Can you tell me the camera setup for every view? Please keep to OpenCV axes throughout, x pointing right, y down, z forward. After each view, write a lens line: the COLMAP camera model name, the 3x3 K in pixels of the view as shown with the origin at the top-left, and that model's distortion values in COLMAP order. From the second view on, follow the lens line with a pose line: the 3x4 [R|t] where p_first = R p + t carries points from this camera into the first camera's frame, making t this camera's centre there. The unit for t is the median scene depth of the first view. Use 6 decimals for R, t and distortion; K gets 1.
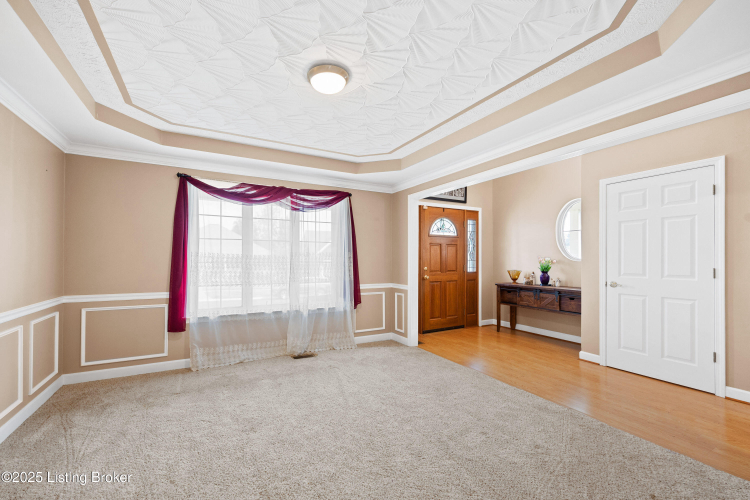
lens RADIAL K [[315.4, 0, 363.0], [0, 315.4, 256.5], [0, 0, 1]] dist [0.000390, 0.000091]
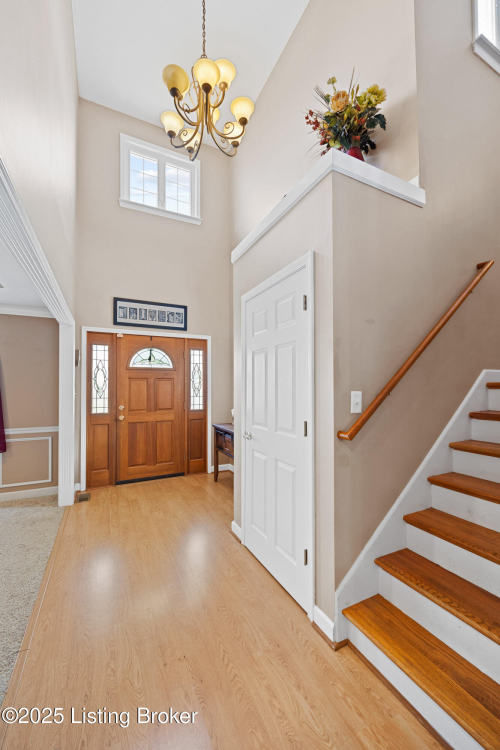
lens RADIAL K [[295.7, 0, 250.5], [0, 295.7, 382.8], [0, 0, 1]] dist [0.000217, 0.000005]
pose [[0.999658, -0.005243, -0.025639, 0.542492], [0.004975, 0.999933, -0.010471, -0.017138], [0.025692, 0.010340, 0.999616, 0.206247]]
